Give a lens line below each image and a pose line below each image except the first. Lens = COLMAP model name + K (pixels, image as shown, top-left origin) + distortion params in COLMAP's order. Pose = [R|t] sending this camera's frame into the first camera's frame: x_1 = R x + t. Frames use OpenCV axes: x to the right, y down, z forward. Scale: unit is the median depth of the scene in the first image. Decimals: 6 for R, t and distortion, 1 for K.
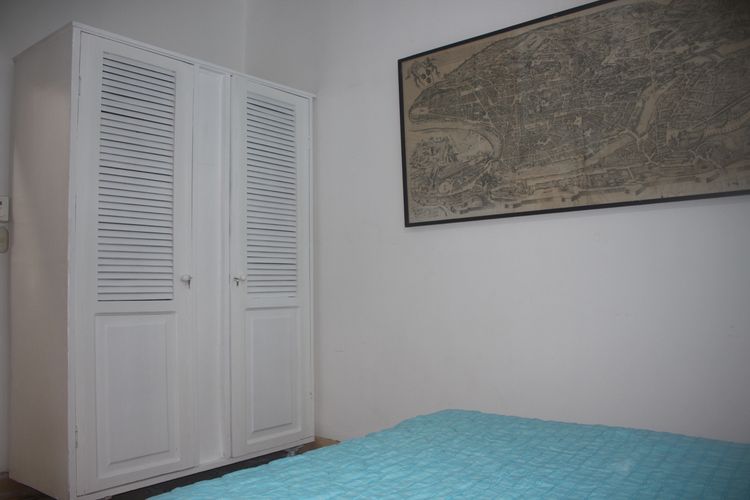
lens RADIAL K [[631.7, 0, 373.3], [0, 631.7, 249.2], [0, 0, 1]] dist [-0.093800, 0.060908]
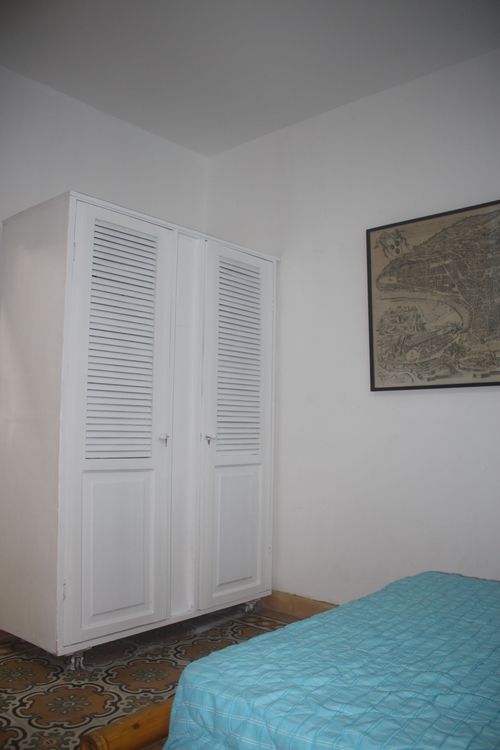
lens RADIAL K [[631.7, 0, 253.8], [0, 631.7, 375.7], [0, 0, 1]] dist [-0.093800, 0.060908]
pose [[0.999526, 0.025427, -0.017380, -0.132258], [-0.025742, 0.999504, -0.018161, -0.039250], [0.016909, 0.018600, 0.999684, -0.041661]]
